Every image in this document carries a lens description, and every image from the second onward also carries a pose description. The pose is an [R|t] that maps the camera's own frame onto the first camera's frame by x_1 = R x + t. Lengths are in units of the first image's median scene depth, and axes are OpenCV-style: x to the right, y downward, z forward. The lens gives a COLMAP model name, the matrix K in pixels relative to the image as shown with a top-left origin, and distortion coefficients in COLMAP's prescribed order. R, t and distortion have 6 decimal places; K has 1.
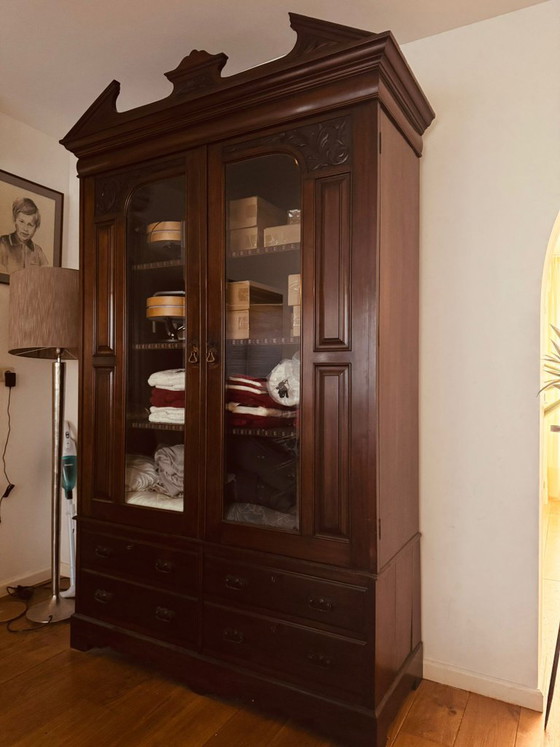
lens RADIAL K [[532.1, 0, 280.0], [0, 532.1, 373.5], [0, 0, 1]] dist [0.063694, -0.091669]
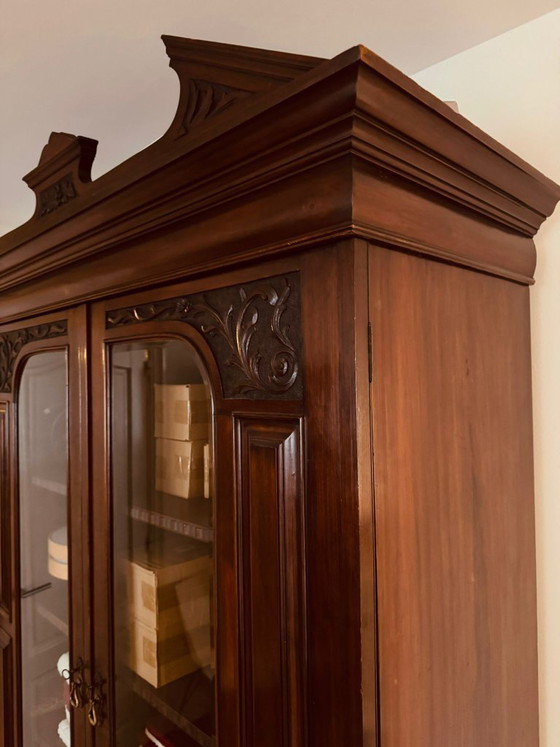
lens RADIAL K [[532.1, 0, 280.0], [0, 532.1, 373.5], [0, 0, 1]] dist [0.063694, -0.091669]
pose [[0.961952, -0.022647, -0.272279, 0.186818], [0.024567, 0.999692, 0.003643, -0.346468], [0.272112, -0.010193, 0.962212, 0.528848]]
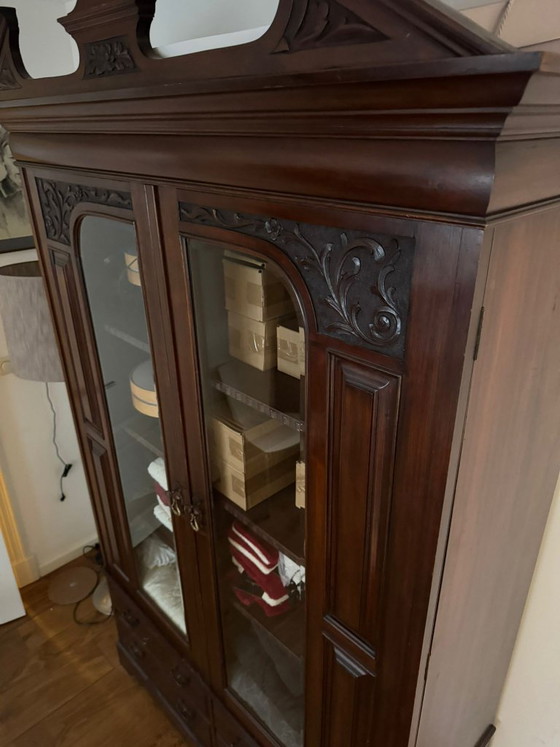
lens RADIAL K [[532.1, 0, 280.0], [0, 532.1, 373.5], [0, 0, 1]] dist [0.063694, -0.091669]
pose [[0.957531, 0.105150, -0.268472, 0.129547], [0.026213, 0.895528, 0.444232, -0.479806], [0.287135, -0.432404, 0.854740, 0.512463]]
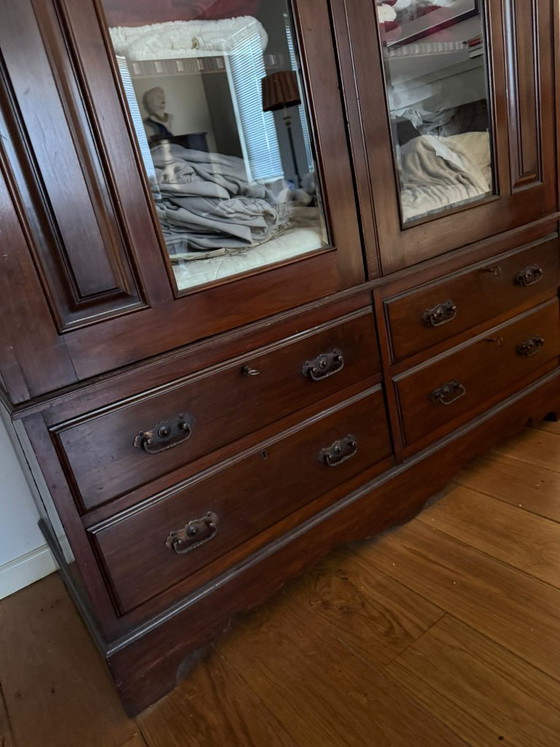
lens RADIAL K [[532.1, 0, 280.0], [0, 532.1, 373.5], [0, 0, 1]] dist [0.063694, -0.091669]
pose [[0.414712, -0.384058, 0.824933, -0.643019], [0.188015, 0.923169, 0.335274, 0.196921], [-0.890317, 0.016057, 0.455058, 0.824796]]
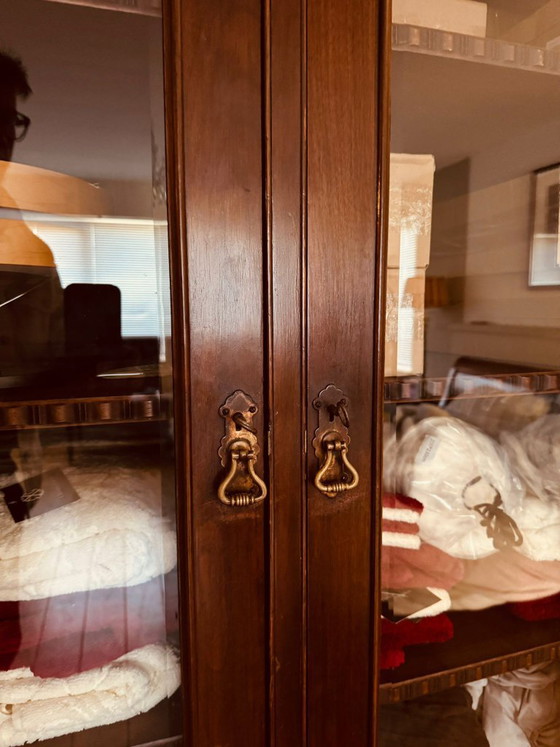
lens RADIAL K [[532.1, 0, 280.0], [0, 532.1, 373.5], [0, 0, 1]] dist [0.063694, -0.091669]
pose [[0.671541, -0.101242, 0.734018, -0.303177], [-0.000274, 0.990588, 0.136881, -0.101918], [-0.740967, -0.092122, 0.665192, 0.839667]]
